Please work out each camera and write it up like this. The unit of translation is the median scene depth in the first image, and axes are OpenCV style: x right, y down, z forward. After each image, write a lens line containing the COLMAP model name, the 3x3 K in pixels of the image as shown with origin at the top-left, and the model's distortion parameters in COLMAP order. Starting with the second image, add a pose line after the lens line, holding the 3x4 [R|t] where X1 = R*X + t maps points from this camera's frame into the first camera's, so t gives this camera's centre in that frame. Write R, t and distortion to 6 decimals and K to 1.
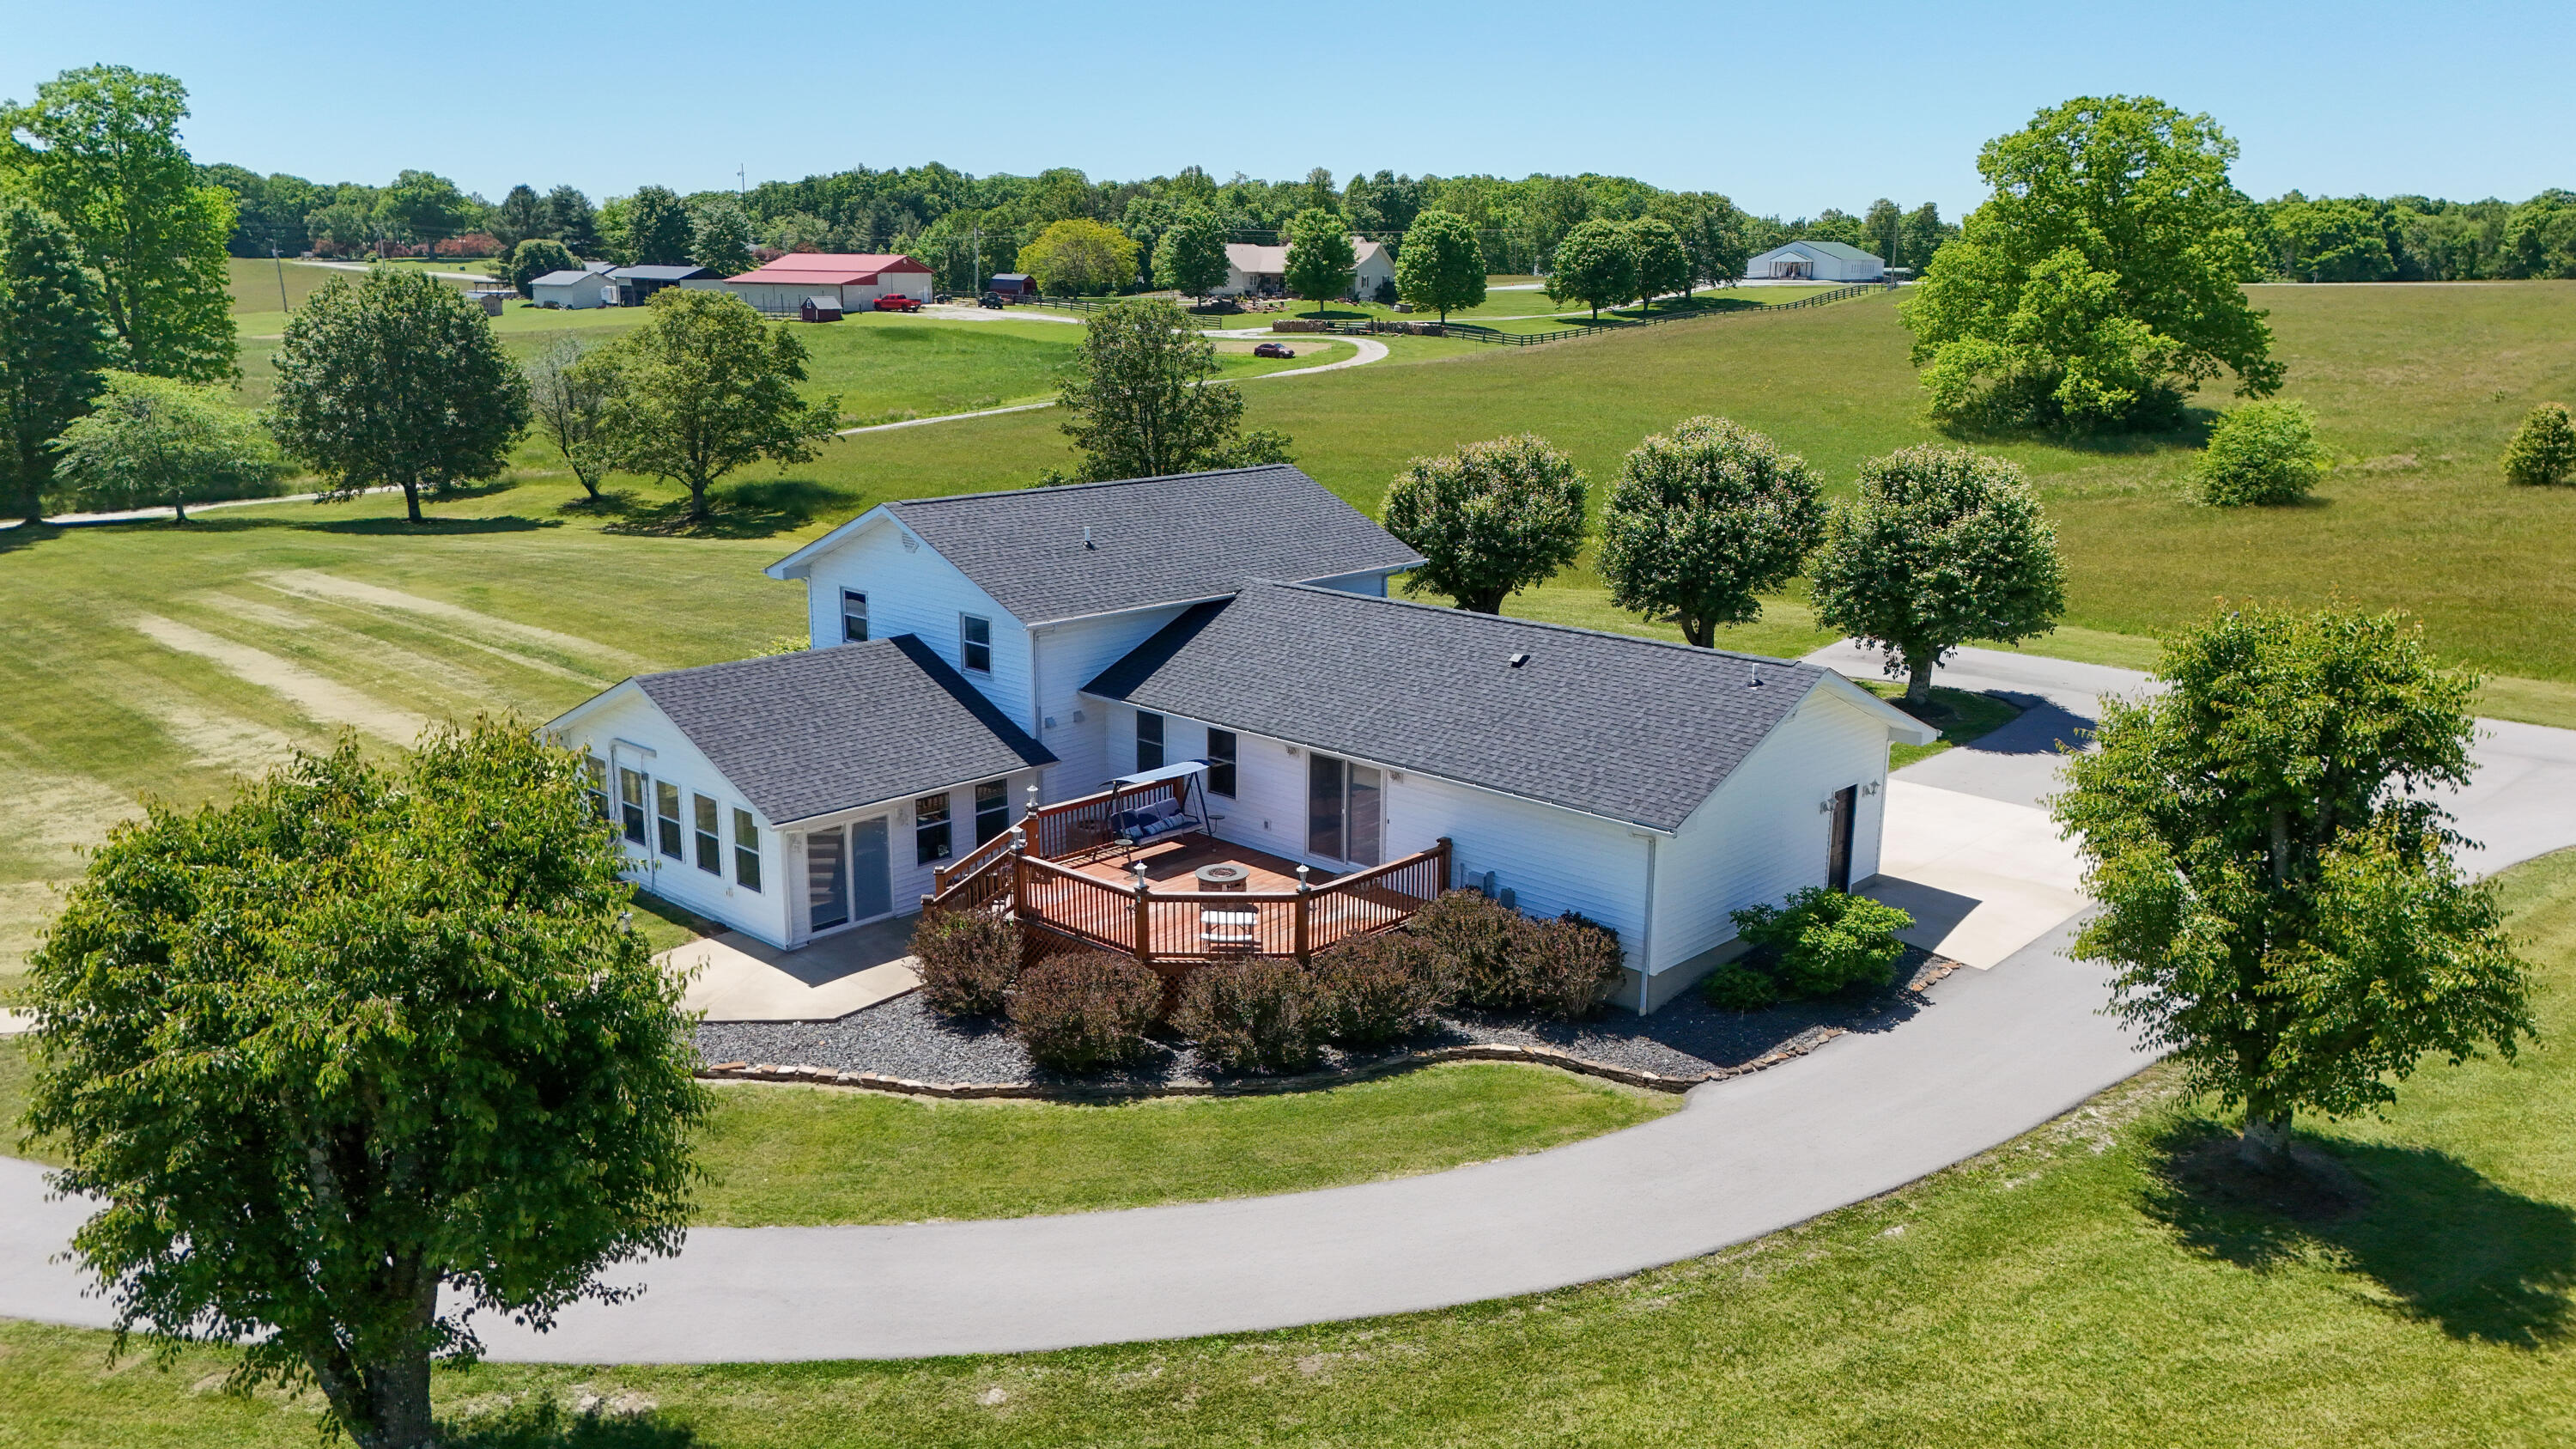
lens RADIAL K [[1908.5, 0, 1288.0], [0, 1908.5, 724.5], [0, 0, 1]] dist [0.046005, -0.008695]
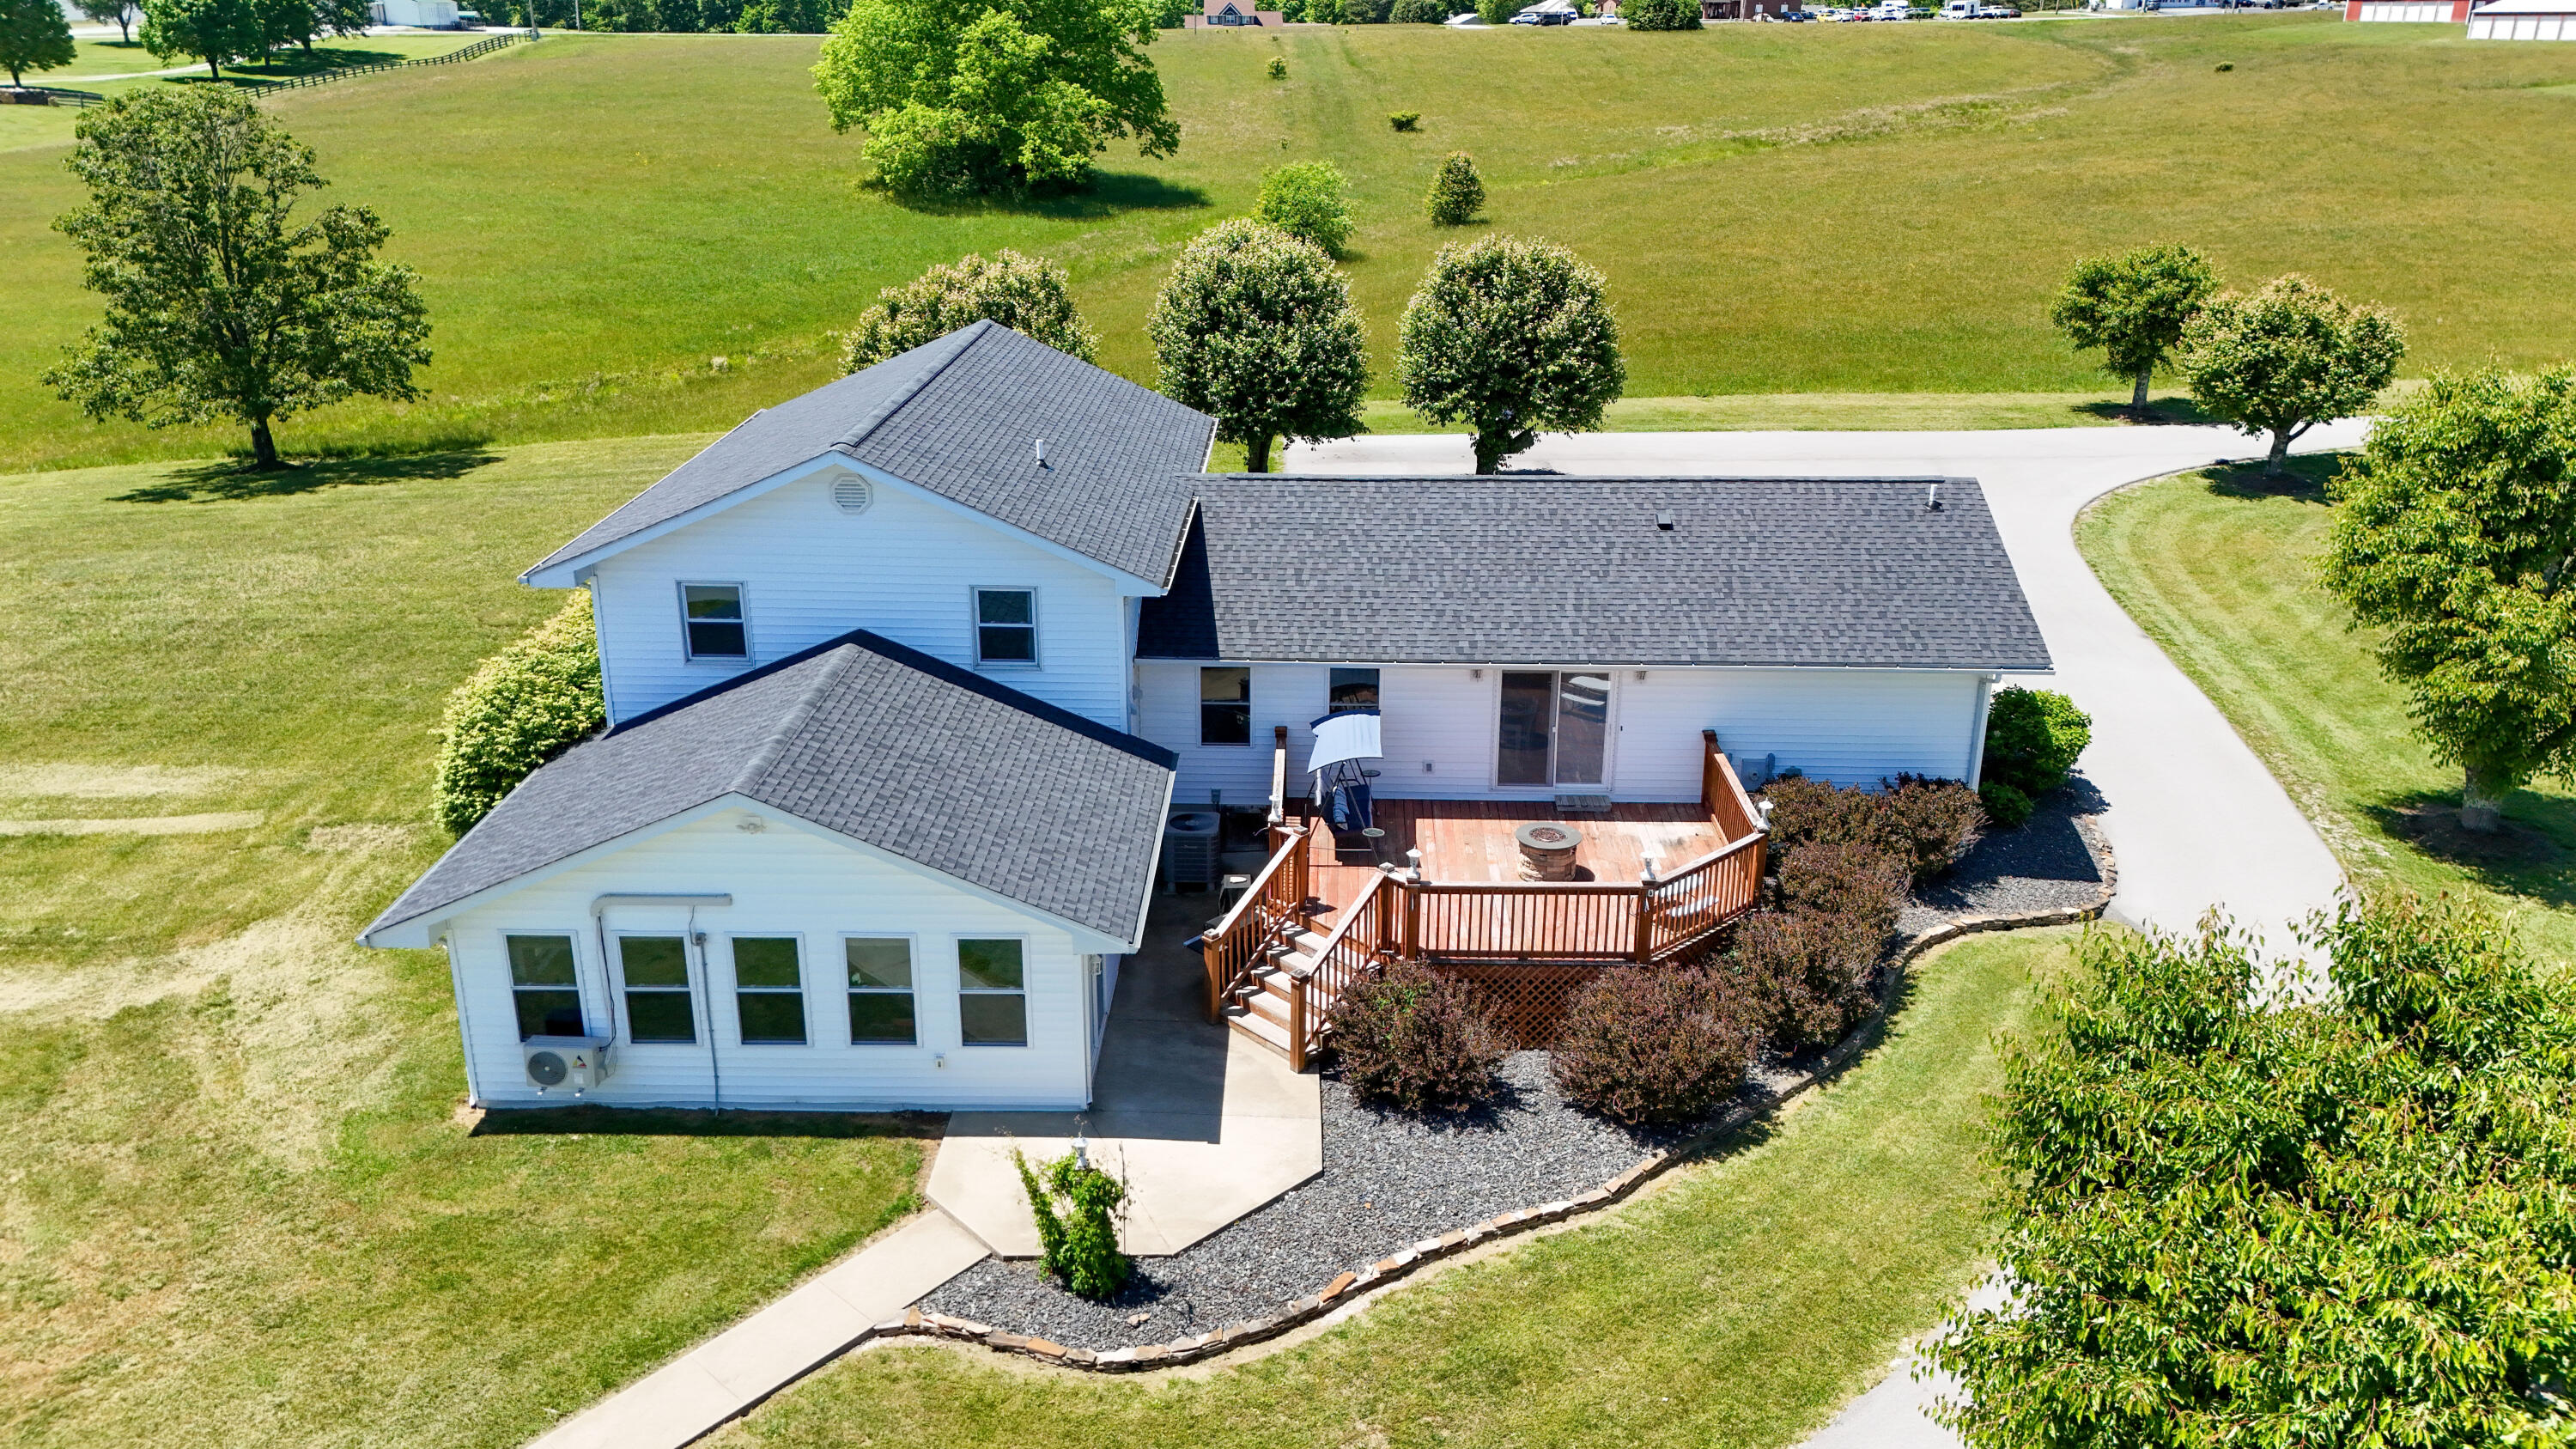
lens RADIAL K [[1908.5, 0, 1288.0], [0, 1908.5, 724.5], [0, 0, 1]] dist [0.046005, -0.008695]
pose [[0.744026, -0.236536, 0.624881, -0.592995], [0.158608, 0.971033, 0.178714, -0.128528], [-0.649052, -0.033857, 0.759990, 0.412596]]
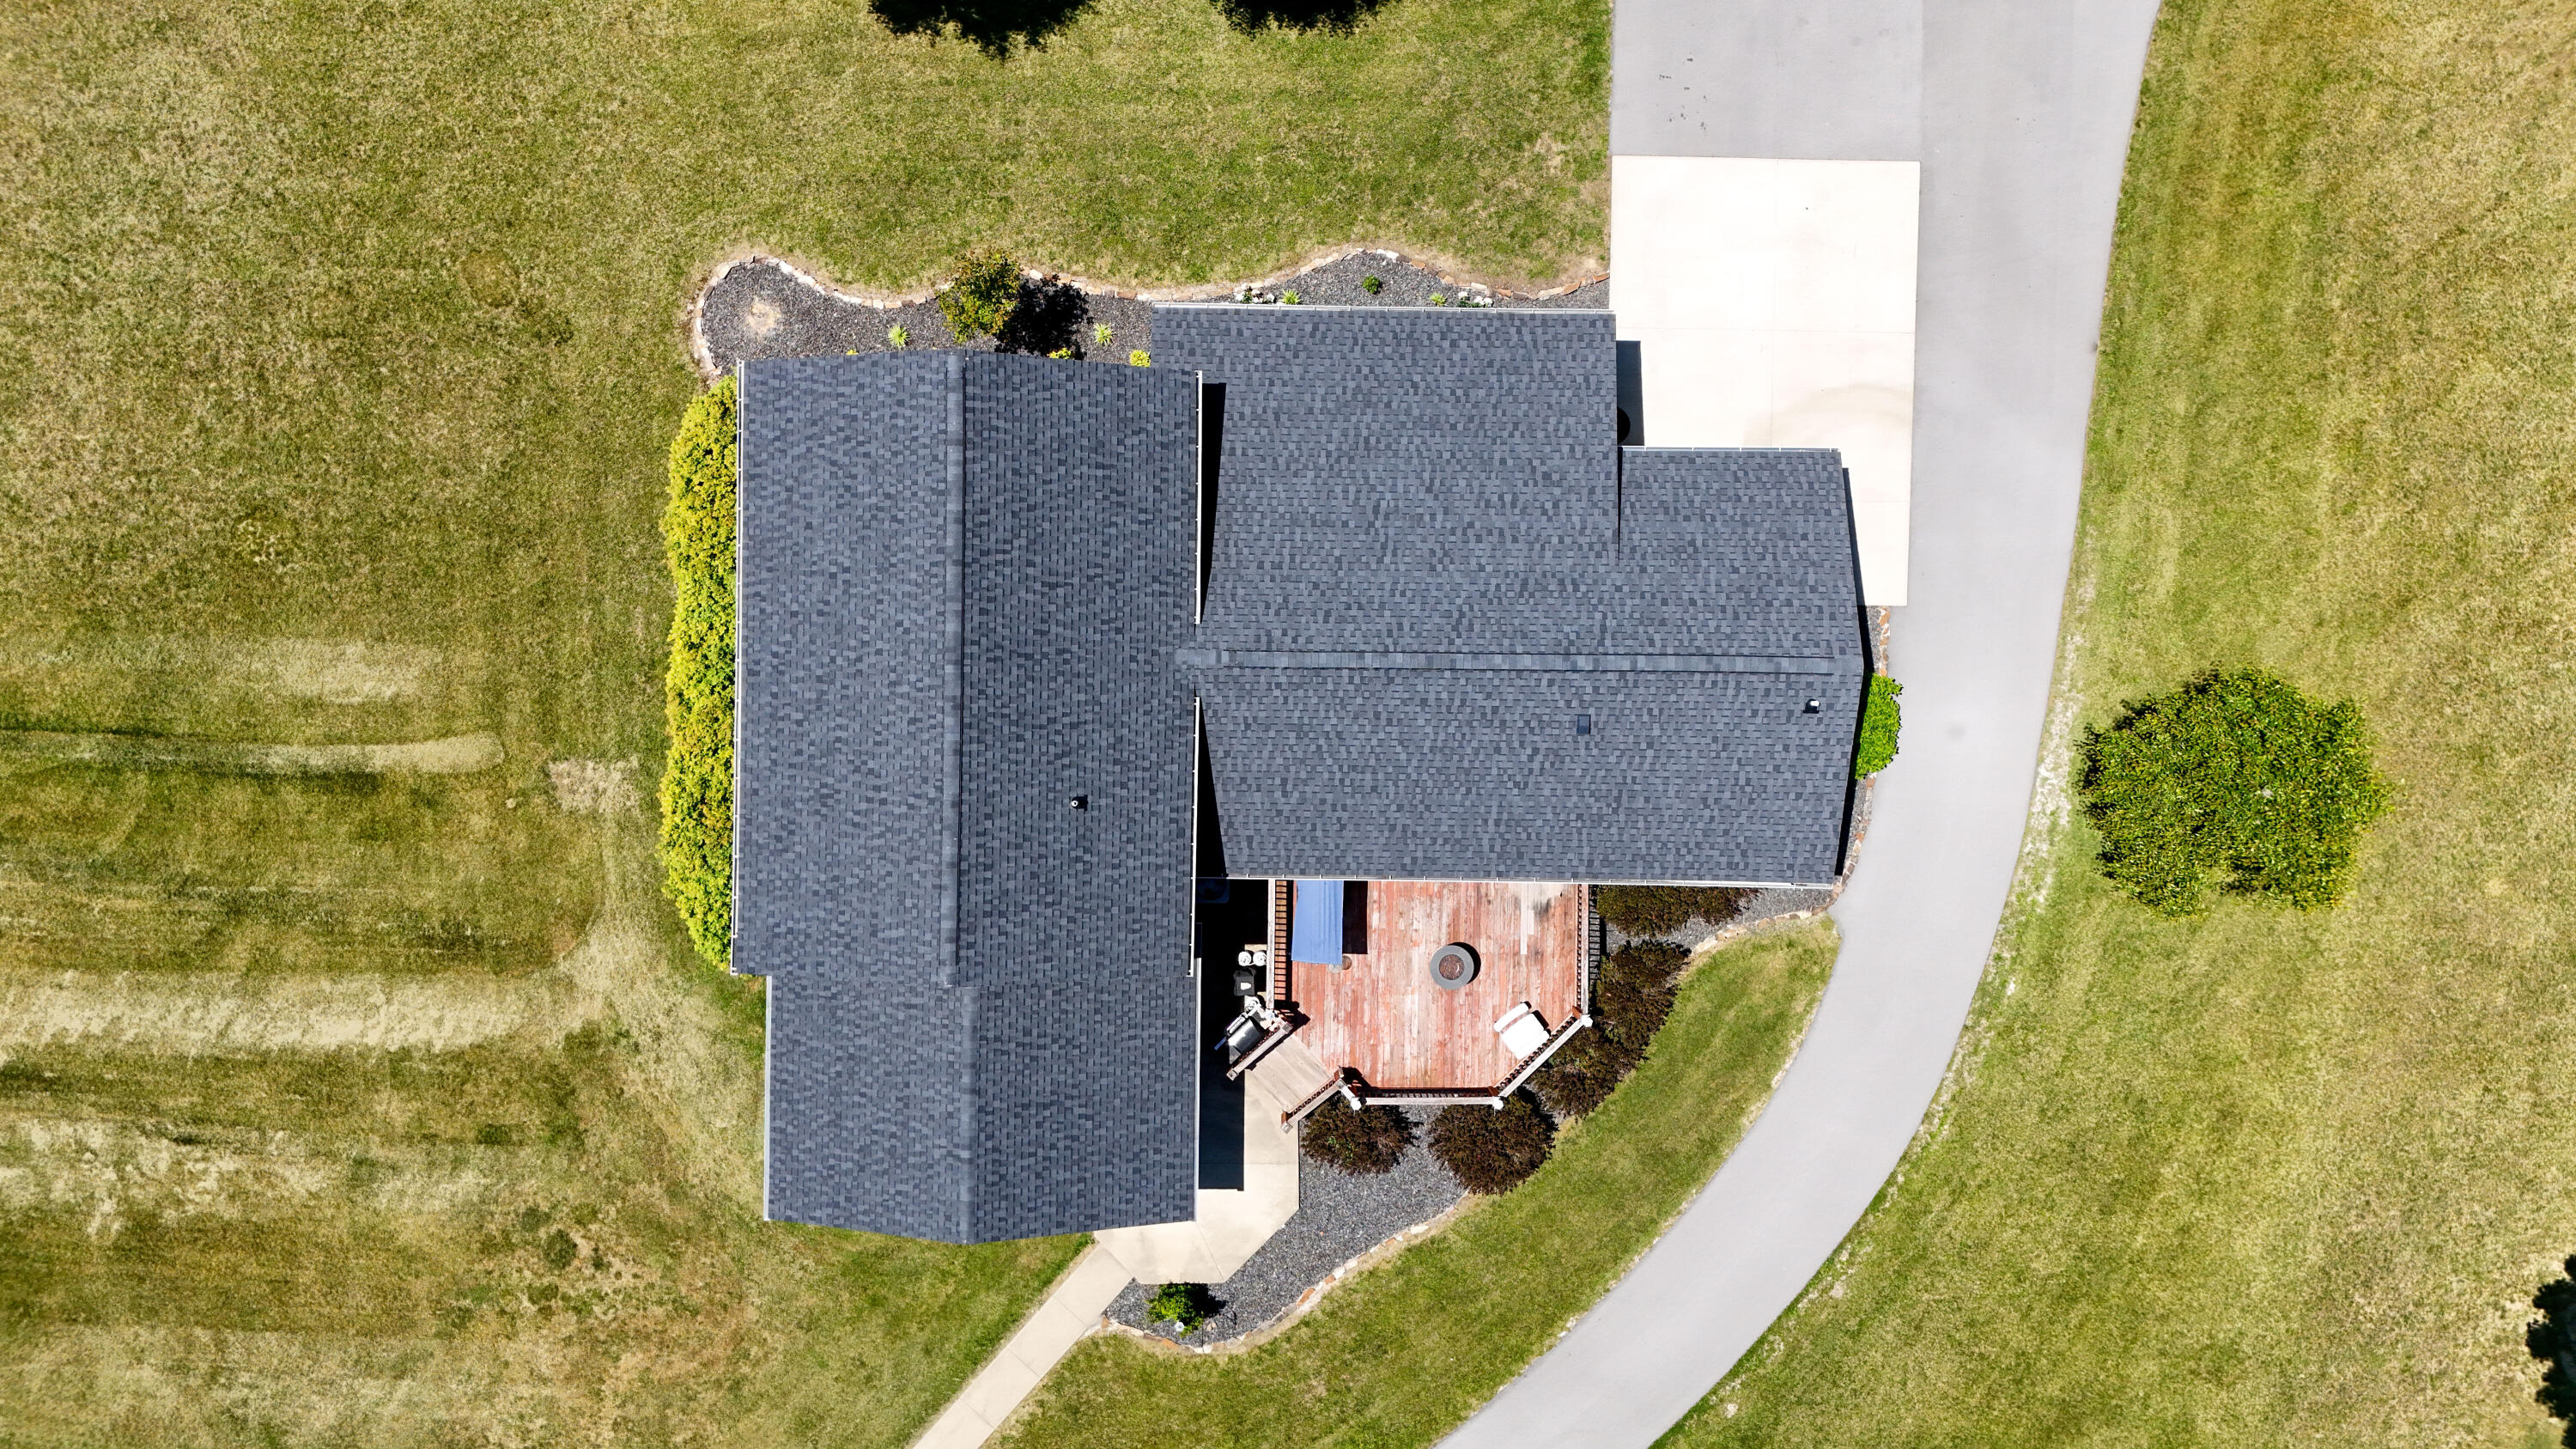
lens RADIAL K [[1908.5, 0, 1288.0], [0, 1908.5, 724.5], [0, 0, 1]] dist [0.046005, -0.008695]
pose [[0.737912, -0.674805, -0.011139, 0.006406], [0.159593, 0.158433, 0.974386, -1.116893], [-0.655756, -0.720789, 0.224604, 0.847513]]
